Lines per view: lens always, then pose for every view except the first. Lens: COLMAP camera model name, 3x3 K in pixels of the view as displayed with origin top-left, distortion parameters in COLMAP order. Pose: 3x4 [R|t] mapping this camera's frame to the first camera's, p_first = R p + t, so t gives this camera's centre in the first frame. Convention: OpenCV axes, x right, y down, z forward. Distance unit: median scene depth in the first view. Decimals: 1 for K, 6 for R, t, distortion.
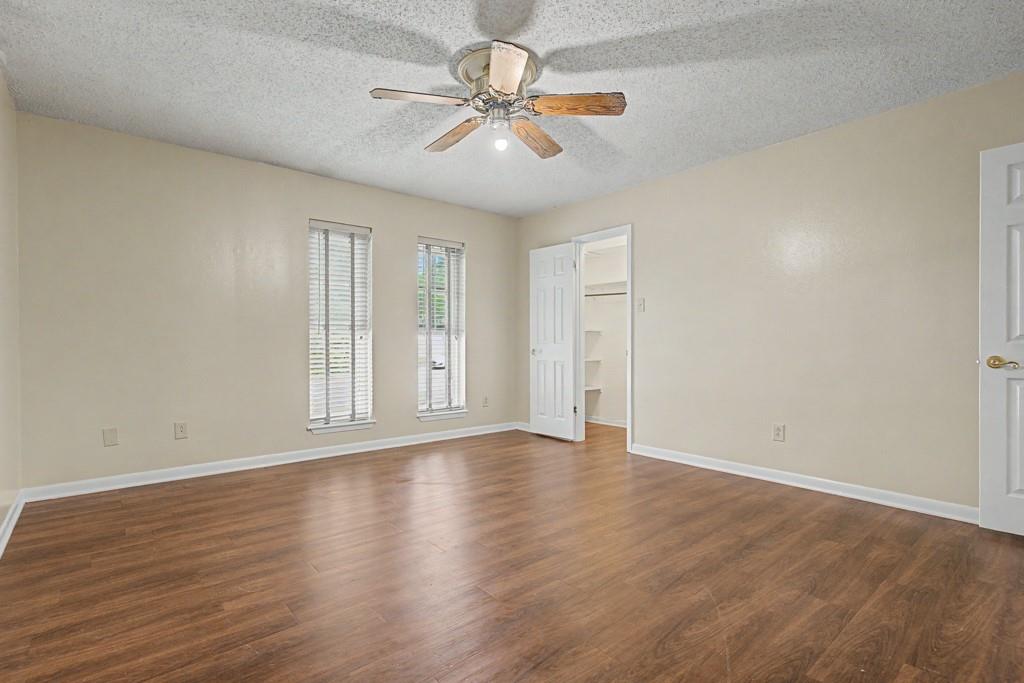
lens RADIAL K [[491.0, 0, 508.5], [0, 491.0, 344.7], [0, 0, 1]] dist [-0.002746, 0.000586]
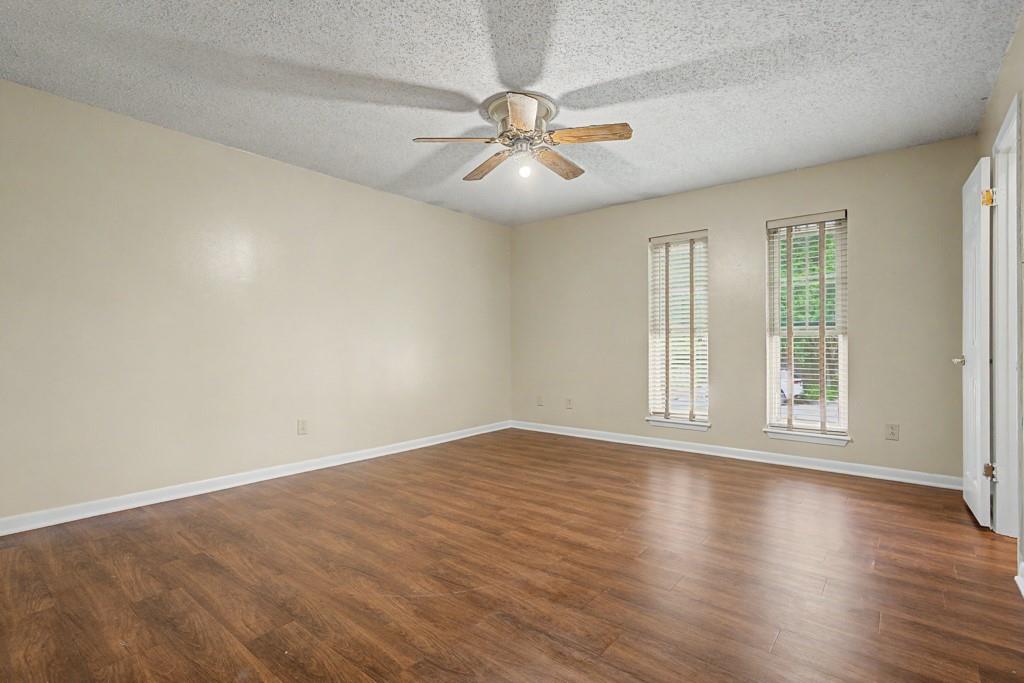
lens RADIAL K [[491.0, 0, 508.5], [0, 491.0, 344.7], [0, 0, 1]] dist [-0.002746, 0.000586]
pose [[0.169395, 0.000452, -0.985548, 0.662234], [-0.002367, 0.999997, 0.000052, -0.003850], [0.985545, 0.002324, 0.169396, 0.461166]]
